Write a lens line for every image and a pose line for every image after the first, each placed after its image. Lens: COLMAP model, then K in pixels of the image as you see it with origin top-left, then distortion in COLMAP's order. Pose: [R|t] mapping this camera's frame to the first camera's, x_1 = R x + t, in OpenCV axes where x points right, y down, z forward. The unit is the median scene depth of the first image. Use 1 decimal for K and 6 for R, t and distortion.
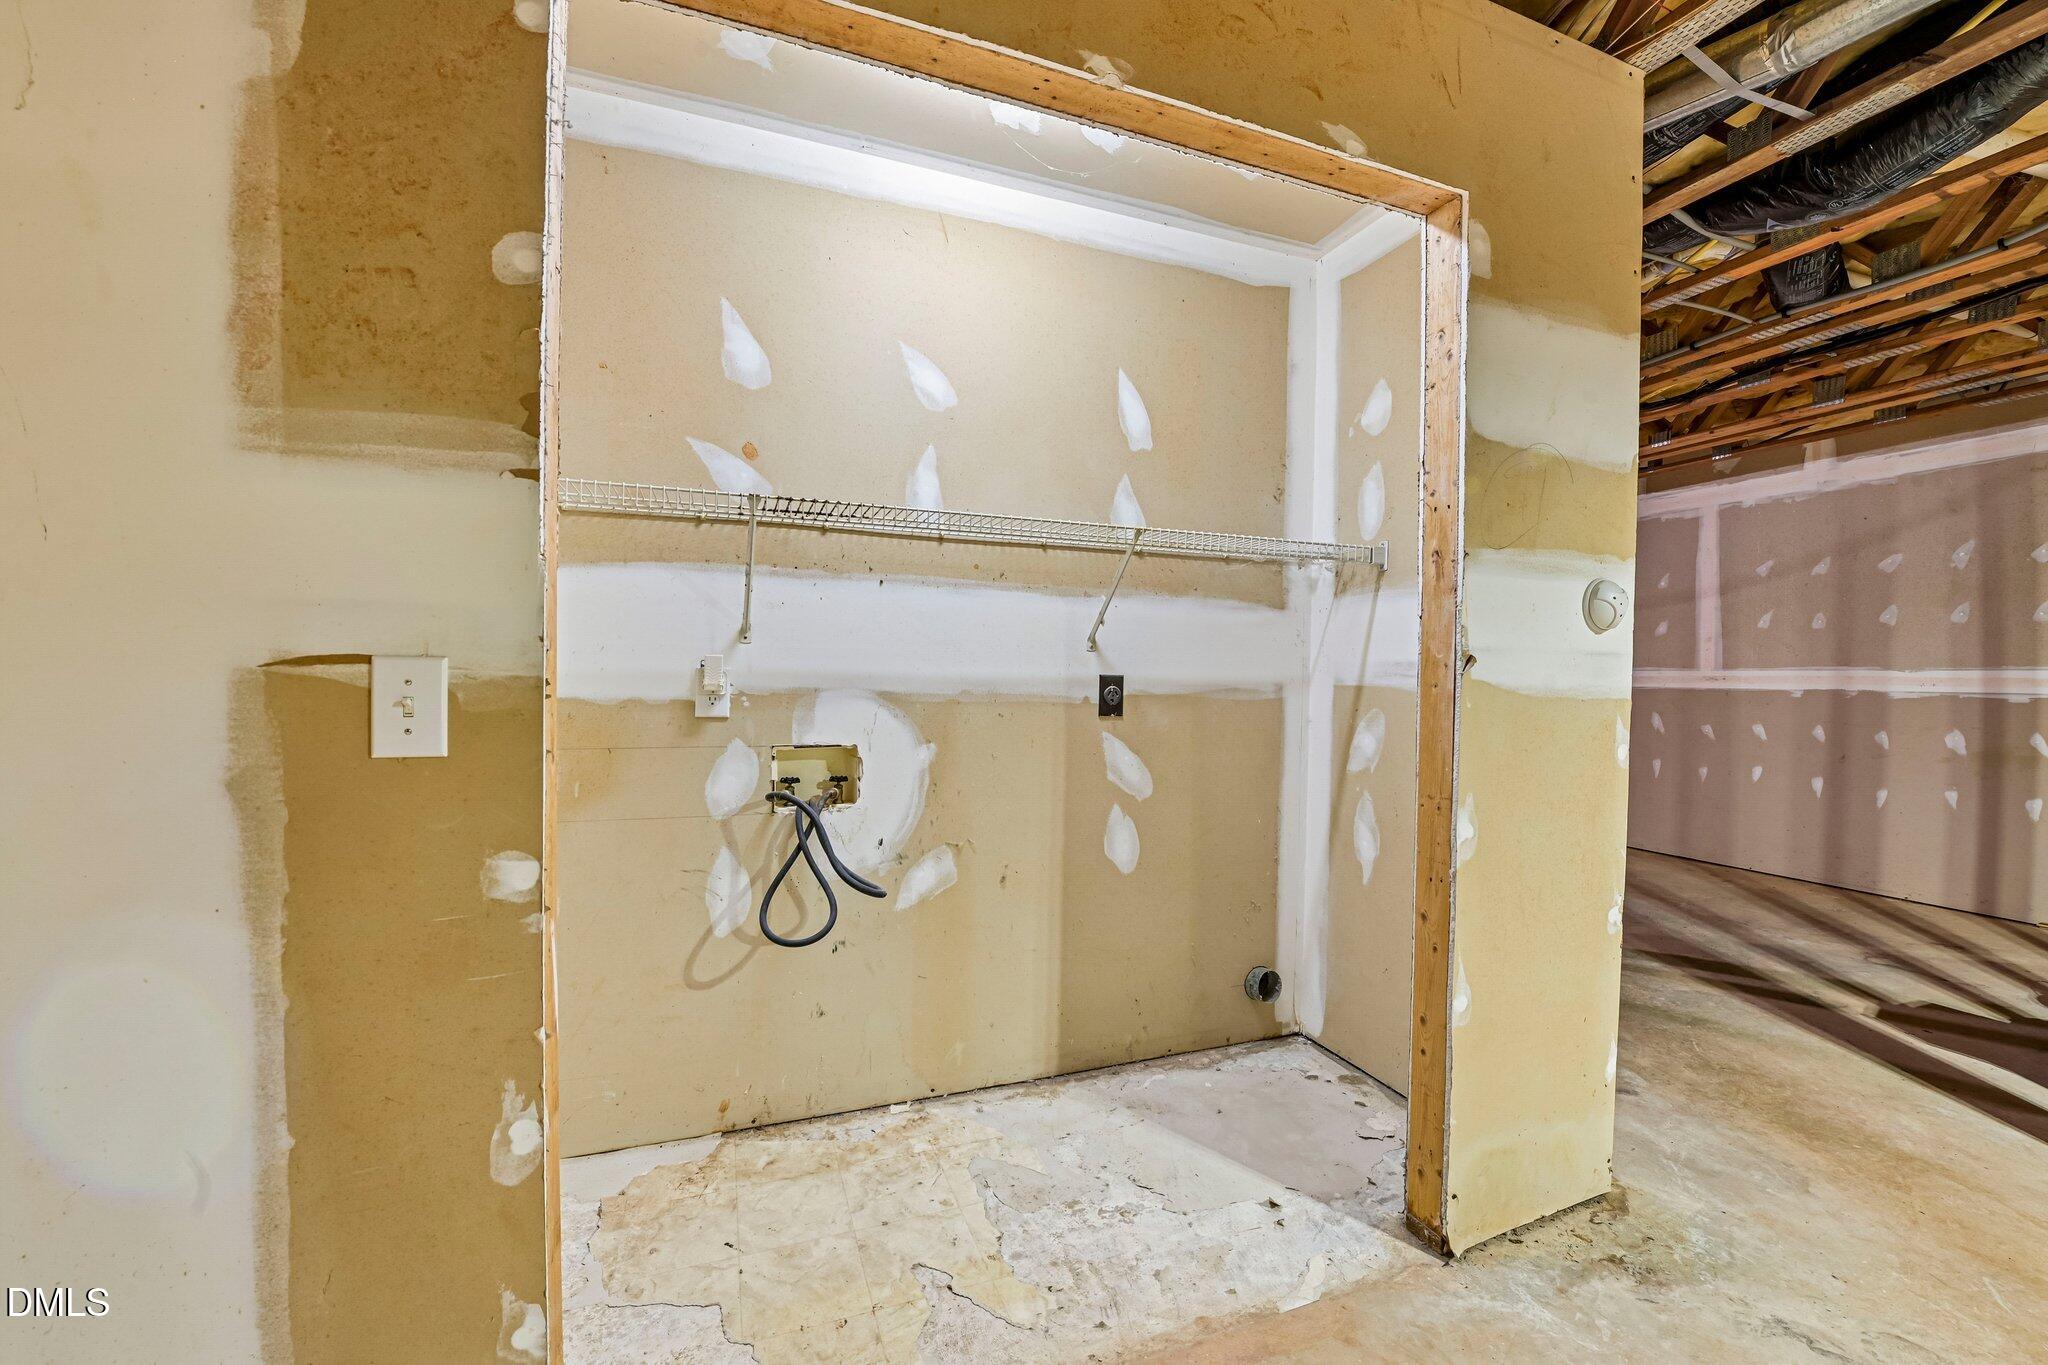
lens RADIAL K [[812.7, 0, 1024.3], [0, 812.7, 686.5], [0, 0, 1]] dist [-0.017222, -0.001766]
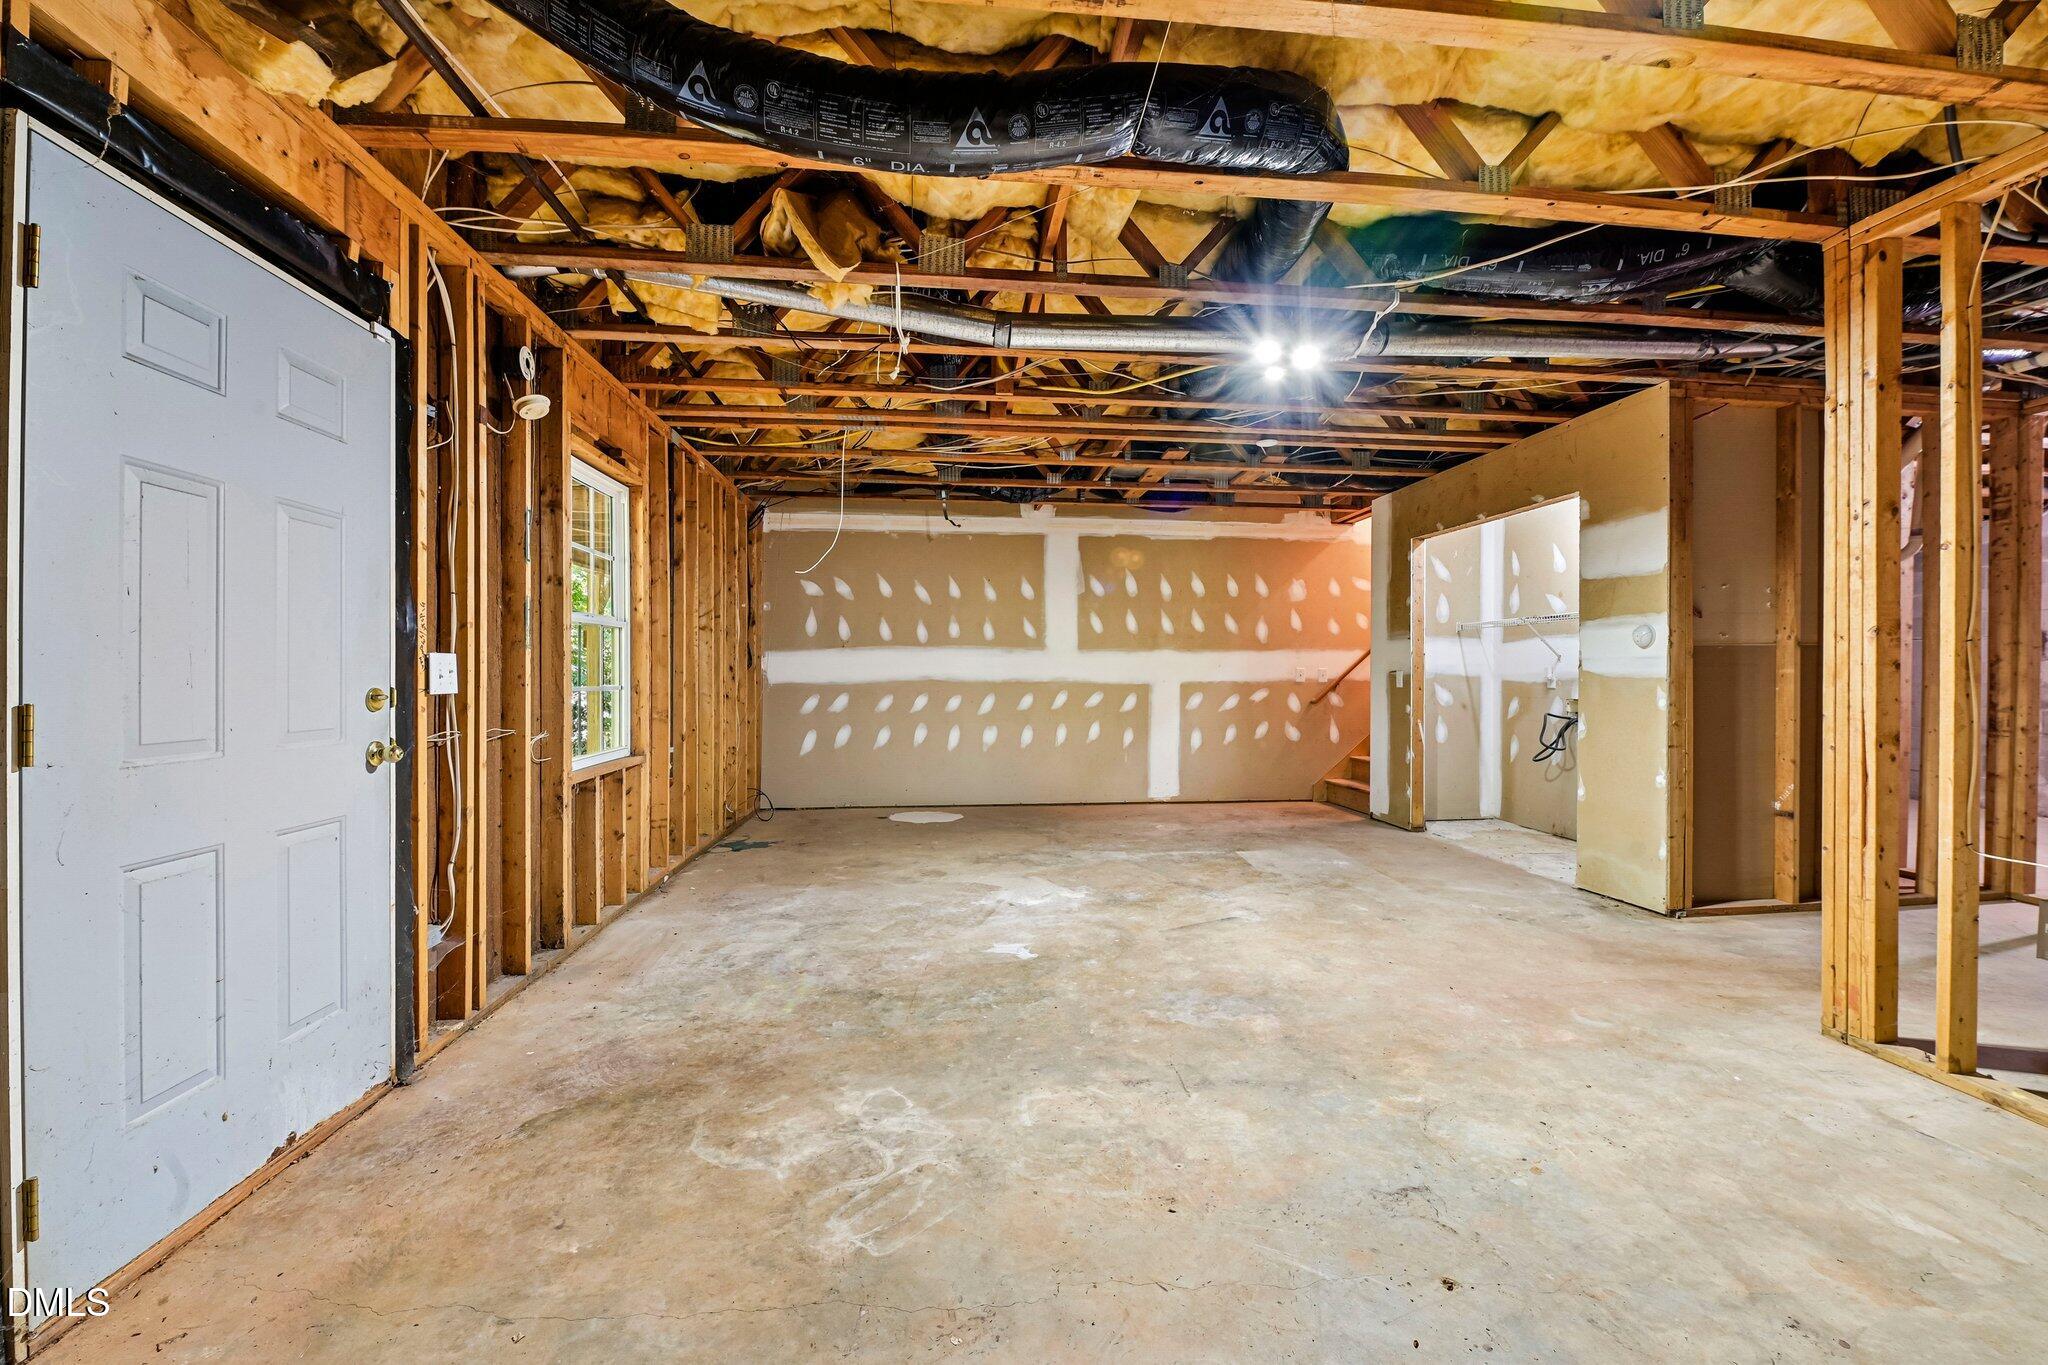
lens RADIAL K [[812.7, 0, 1023.0], [0, 812.7, 682.2], [0, 0, 1]] dist [-0.017222, -0.001766]
pose [[-0.263596, -0.005809, -0.964616, 3.509076], [-0.016333, 0.999865, -0.001559, 0.062443], [0.964495, 0.015344, -0.263655, -0.083659]]
